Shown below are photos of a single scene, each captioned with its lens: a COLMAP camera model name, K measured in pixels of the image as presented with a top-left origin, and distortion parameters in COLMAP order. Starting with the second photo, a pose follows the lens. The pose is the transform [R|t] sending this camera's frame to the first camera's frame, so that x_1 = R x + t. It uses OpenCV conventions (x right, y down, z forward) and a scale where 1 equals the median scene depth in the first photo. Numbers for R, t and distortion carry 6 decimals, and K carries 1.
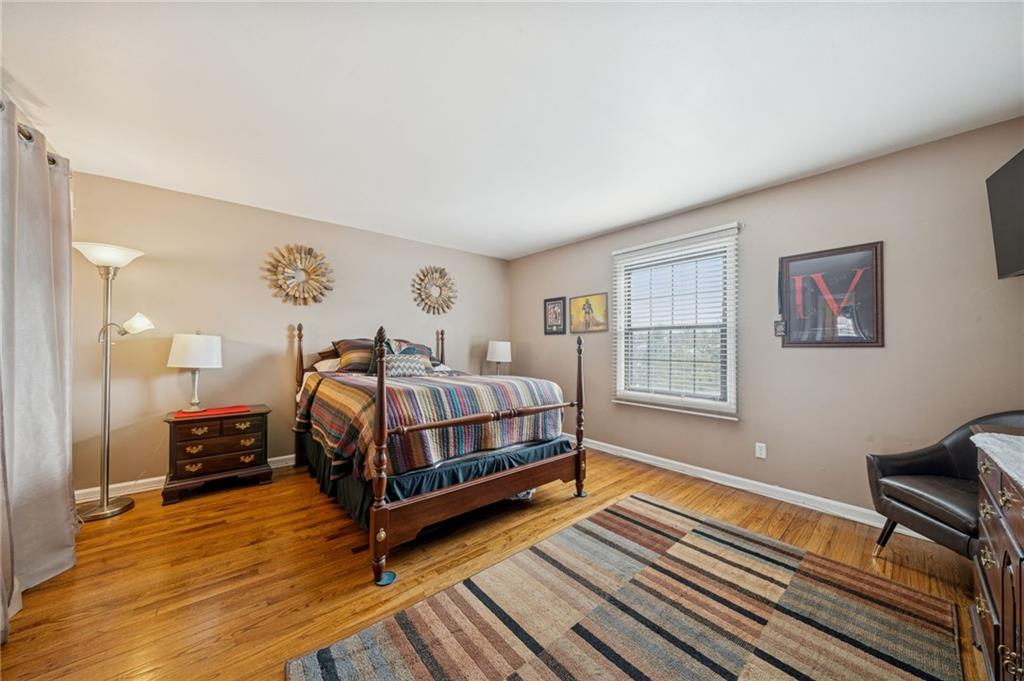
lens RADIAL K [[348.4, 0, 516.8], [0, 348.4, 343.1], [0, 0, 1]] dist [-0.005852, 0.000330]
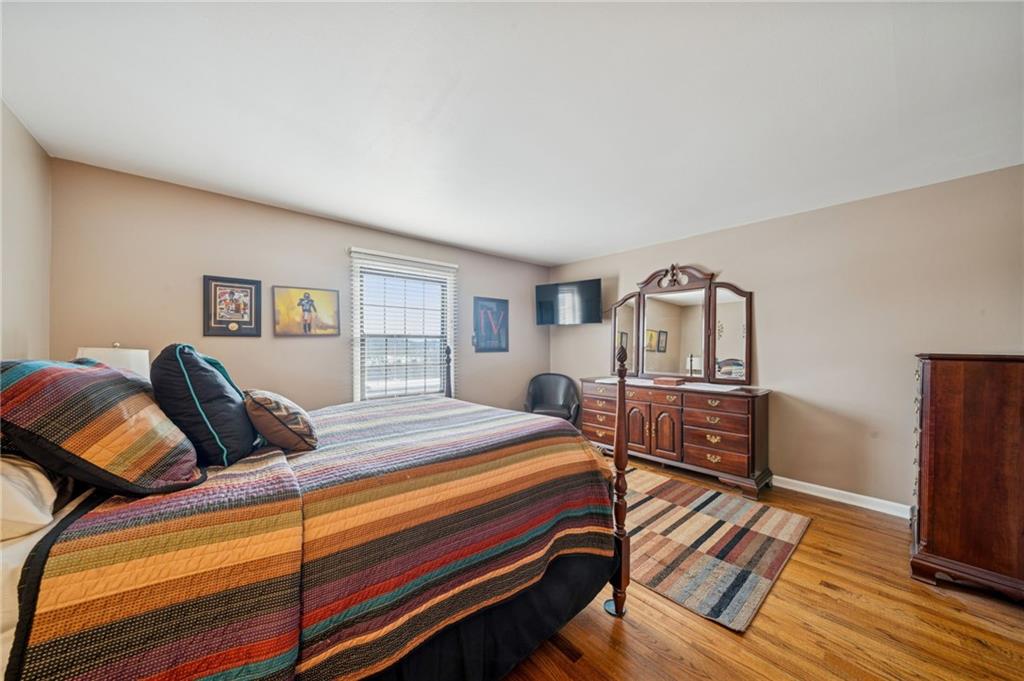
lens RADIAL K [[348.4, 0, 515.3], [0, 348.4, 344.9], [0, 0, 1]] dist [-0.005852, 0.000330]
pose [[-0.013568, 0.003755, 0.999901, -0.586748], [-0.005900, 0.999975, -0.003835, -0.011836], [-0.999891, -0.005951, -0.013545, 0.571168]]
